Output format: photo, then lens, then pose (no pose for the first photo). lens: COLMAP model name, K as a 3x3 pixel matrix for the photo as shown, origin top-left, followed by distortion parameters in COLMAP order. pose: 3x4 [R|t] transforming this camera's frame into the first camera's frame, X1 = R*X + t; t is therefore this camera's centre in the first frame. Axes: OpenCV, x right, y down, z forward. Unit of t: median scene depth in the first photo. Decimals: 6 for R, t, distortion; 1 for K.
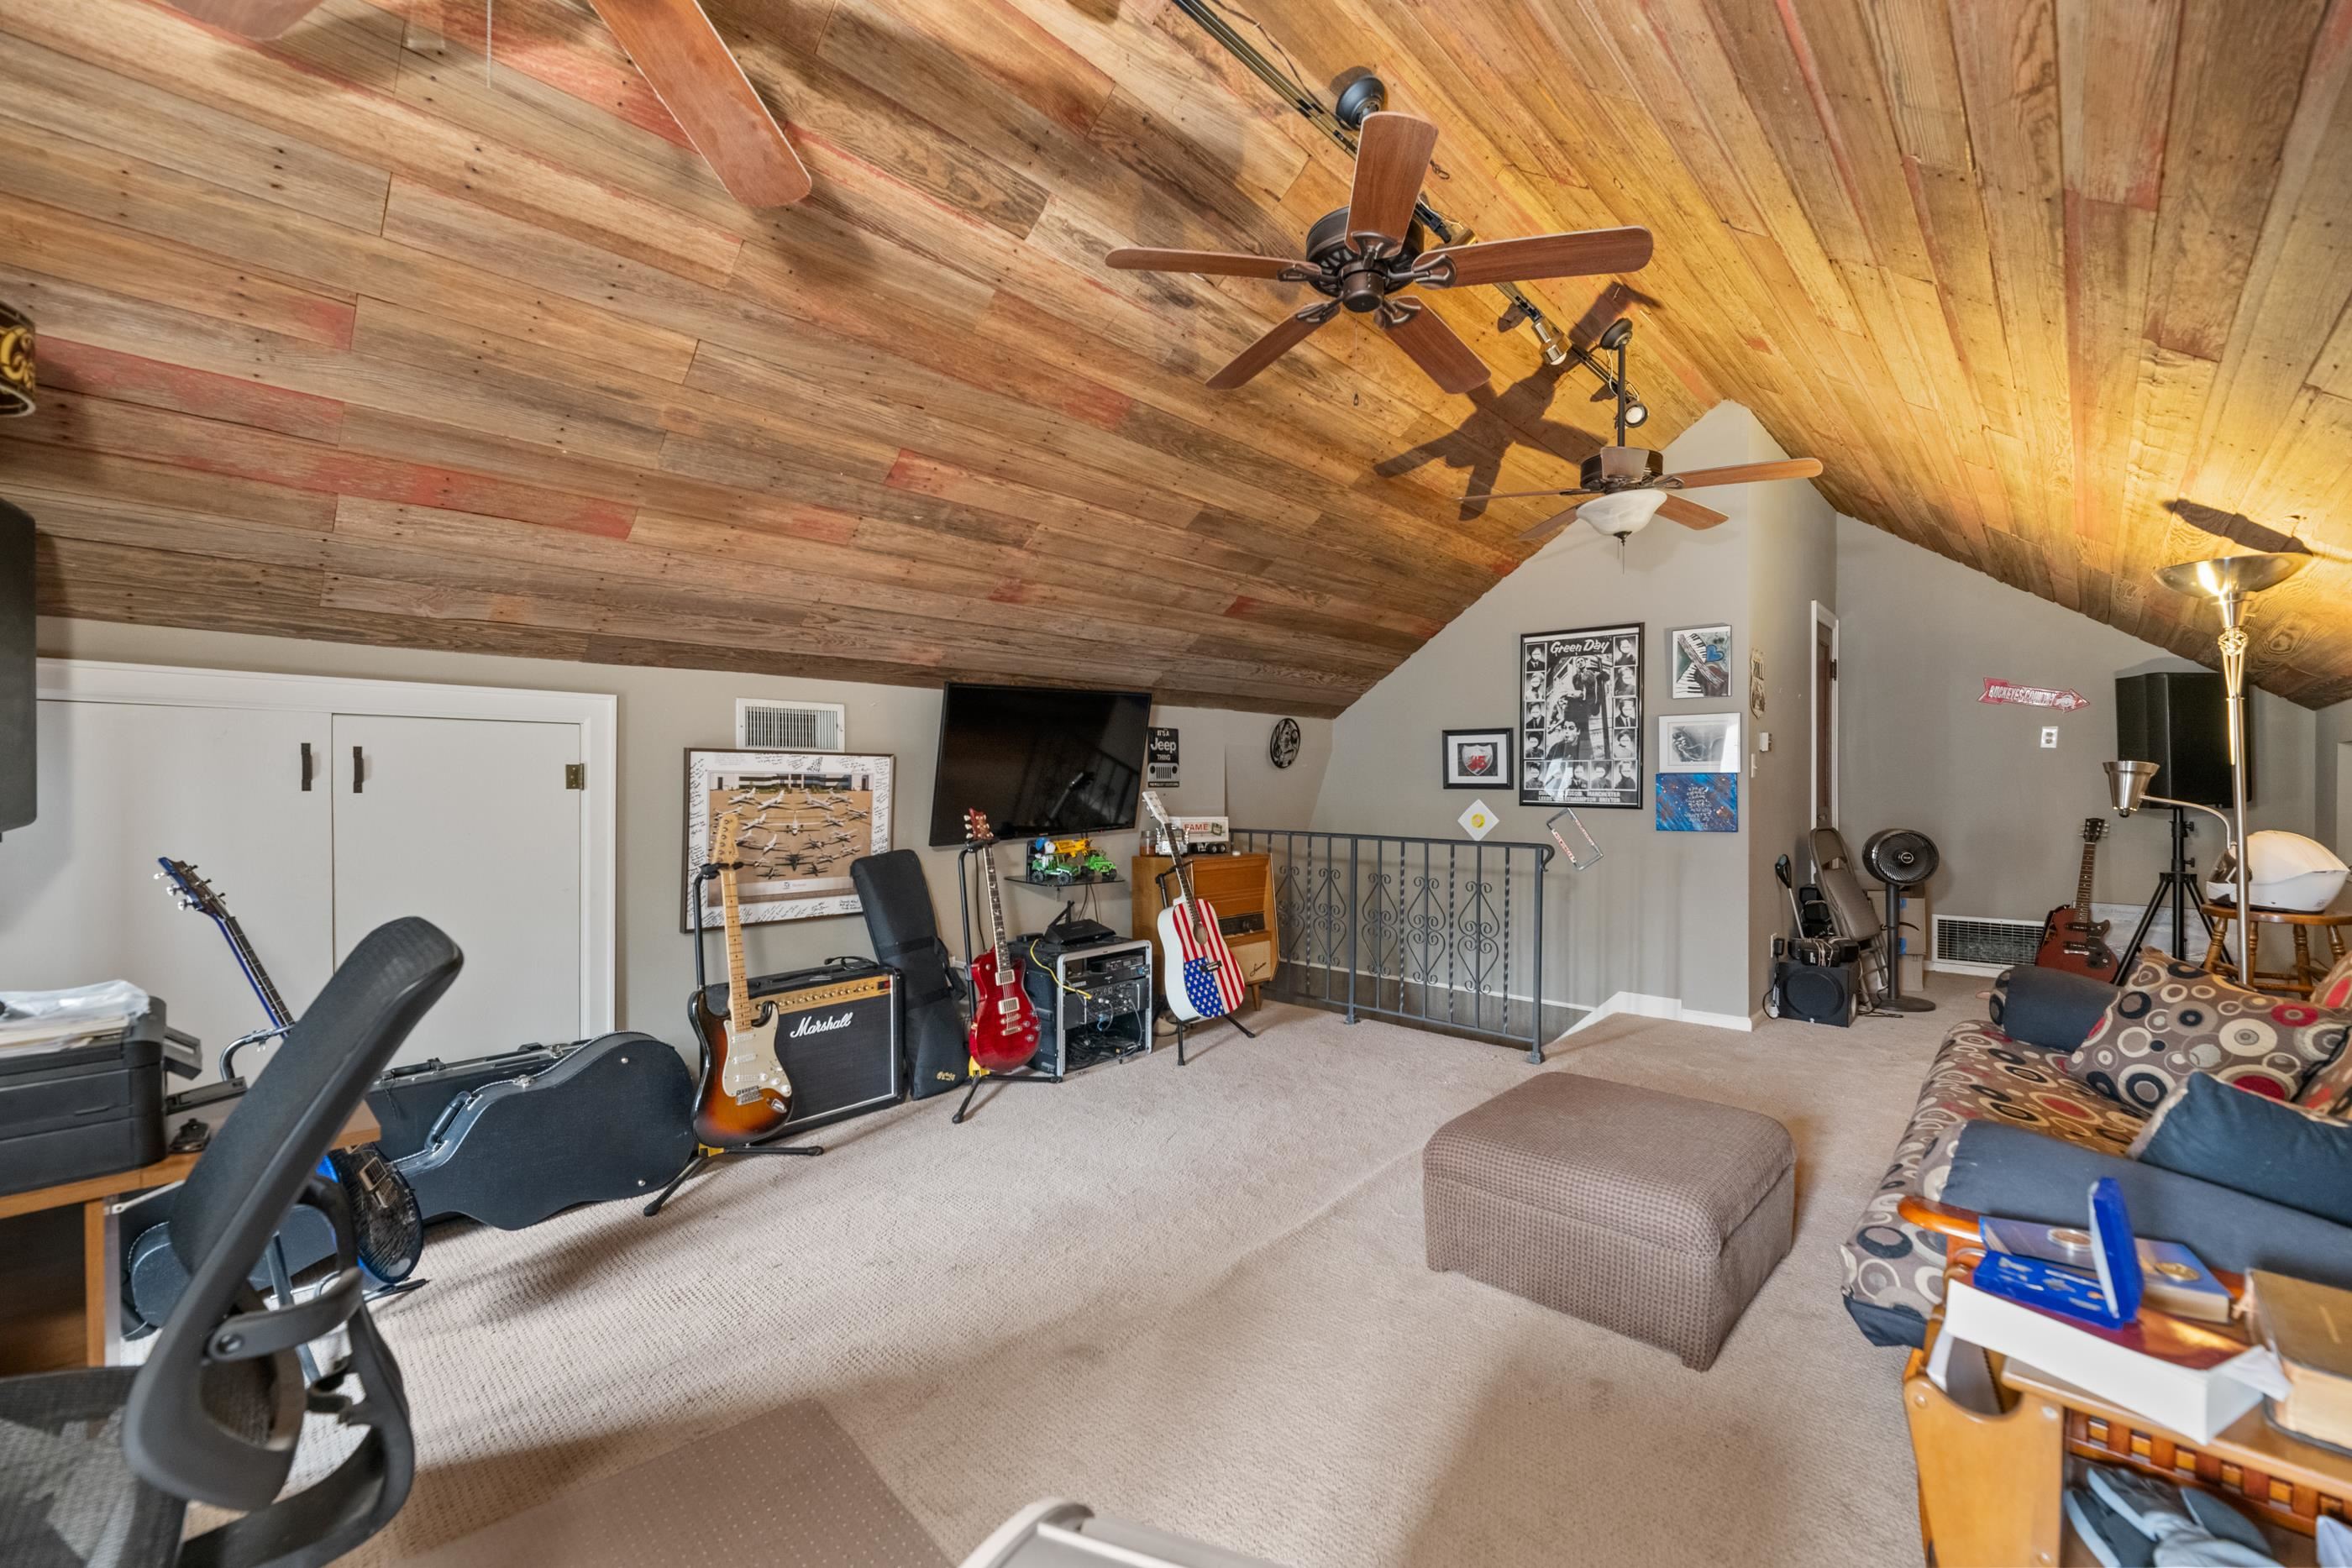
lens RADIAL K [[970.1, 0, 1174.1], [0, 970.1, 782.4], [0, 0, 1]] dist [-0.006782, 0.000427]
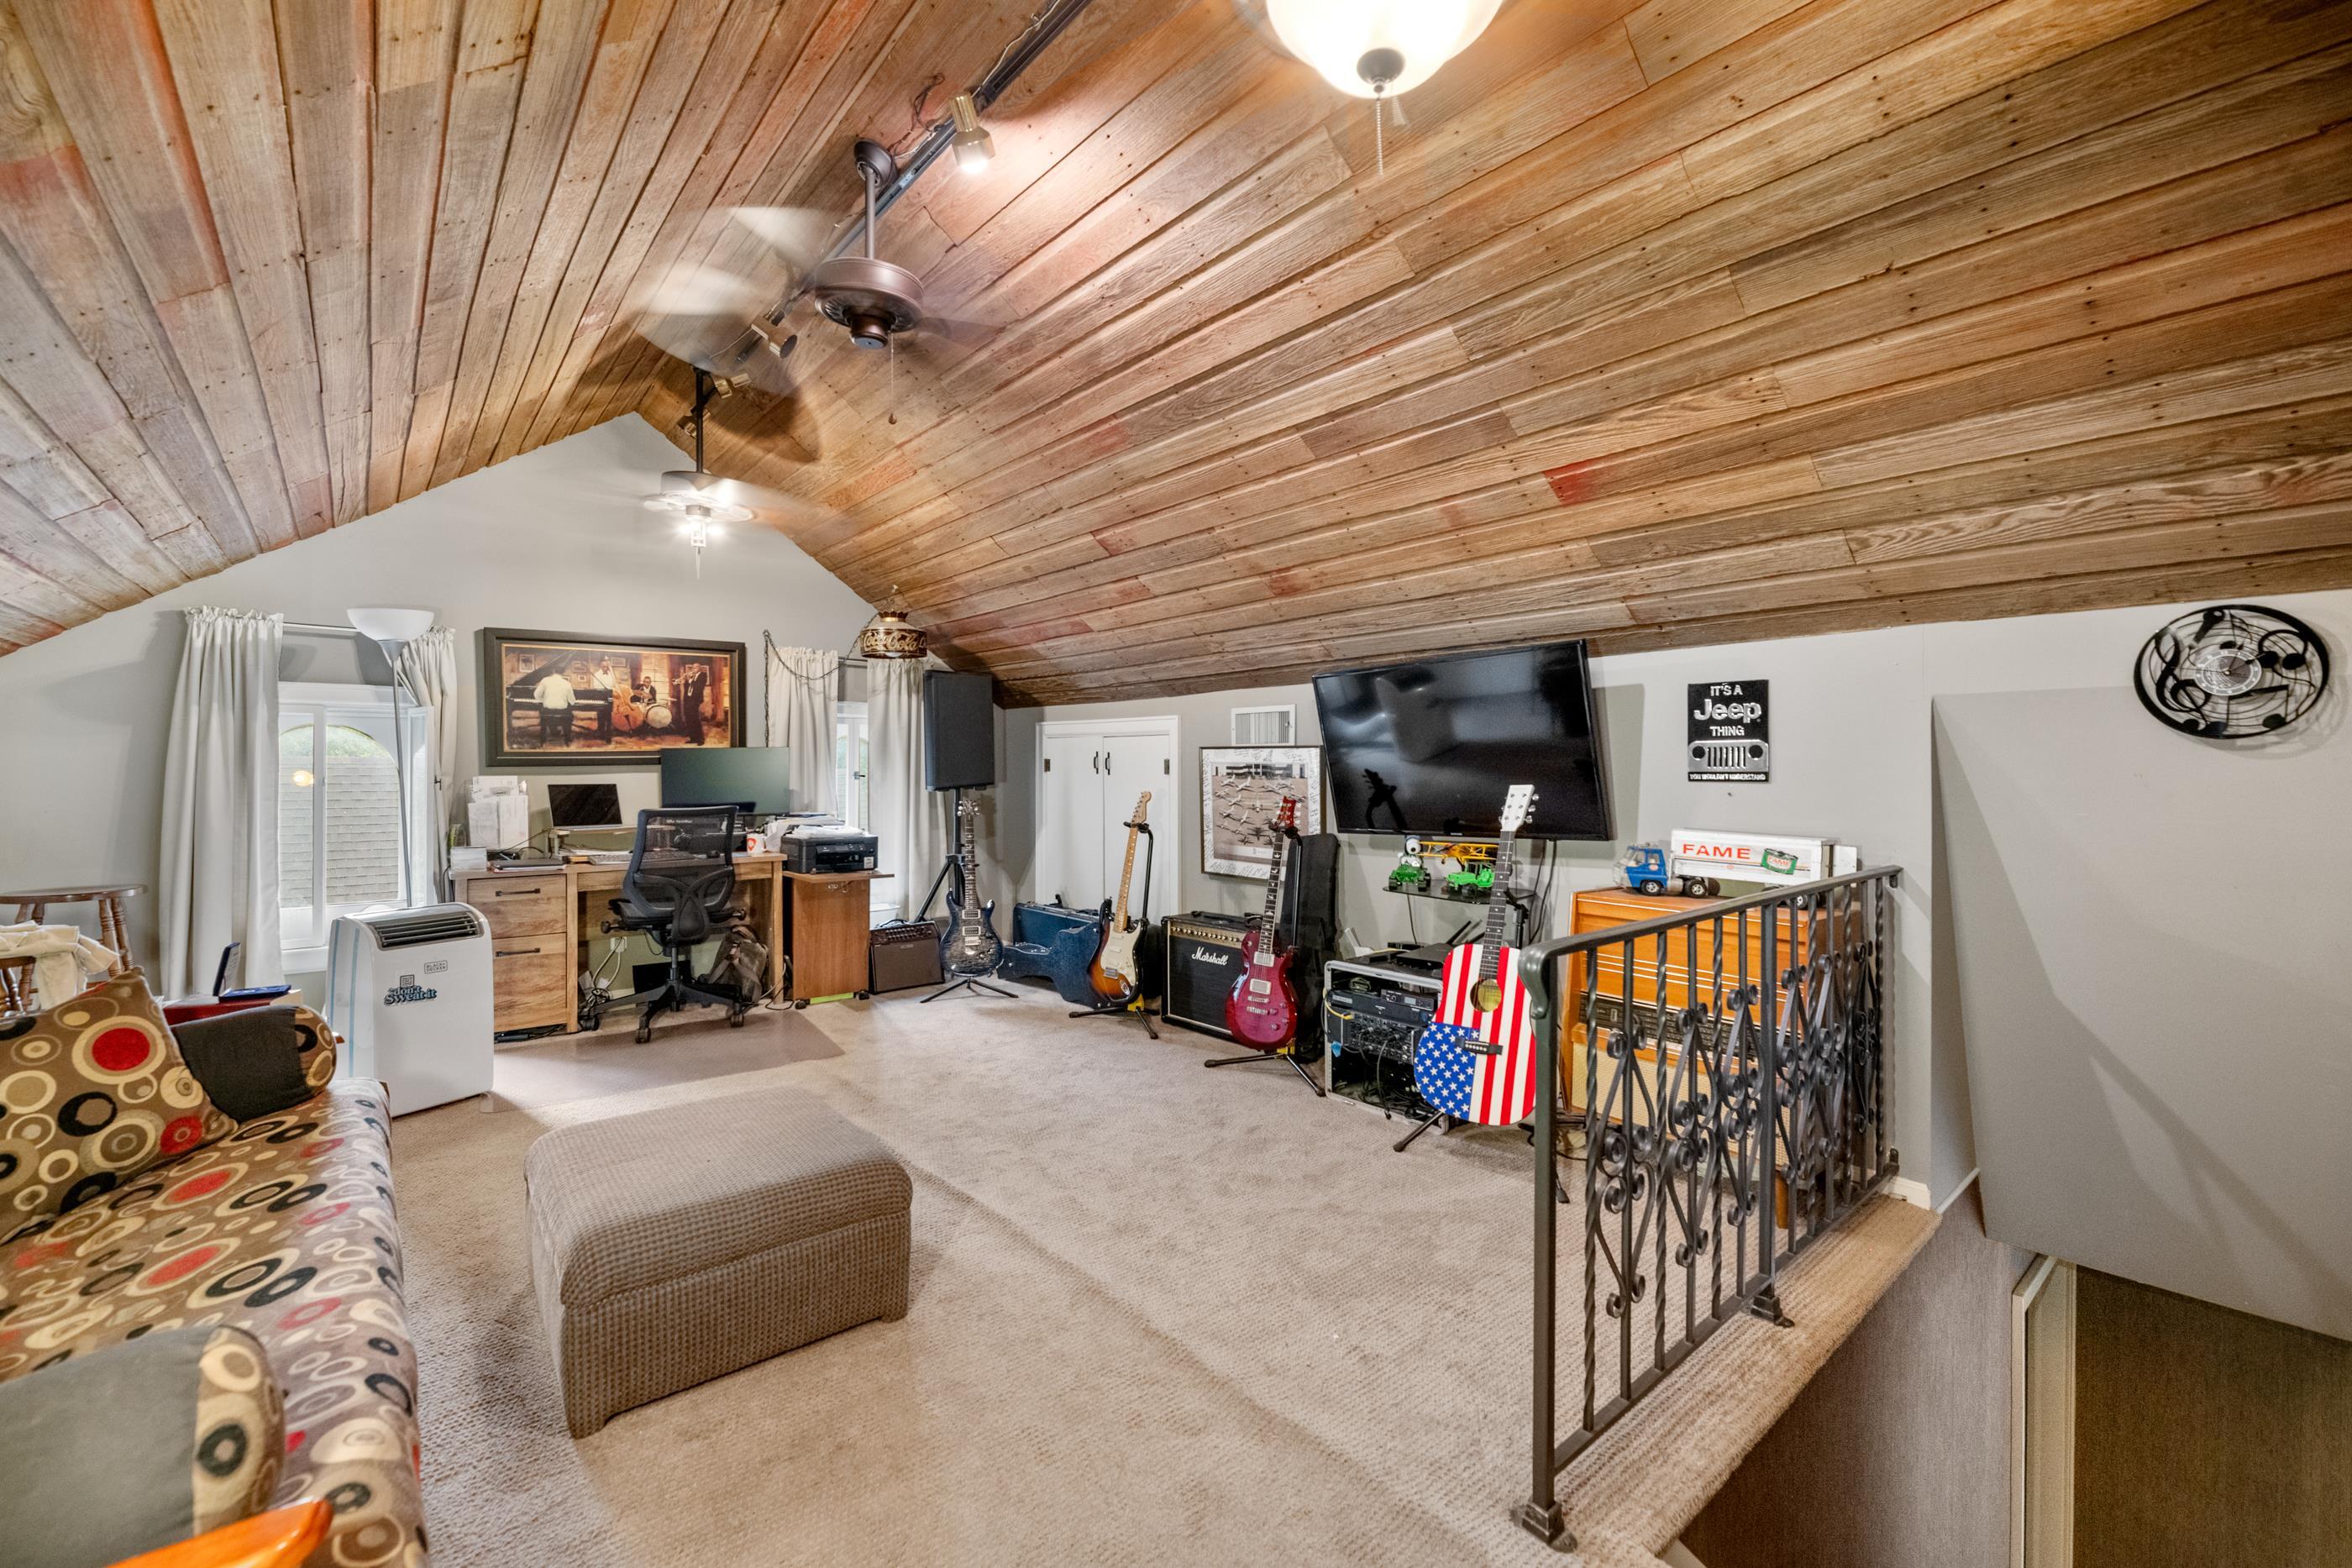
lens RADIAL K [[970.1, 0, 1173.7], [0, 970.1, 770.8], [0, 0, 1]] dist [-0.006782, 0.000427]
pose [[-0.121735, 0.006878, -0.992539, 0.848509], [0.000912, 0.999976, 0.006818, -0.008249], [0.992562, -0.000075, -0.121738, 1.007246]]
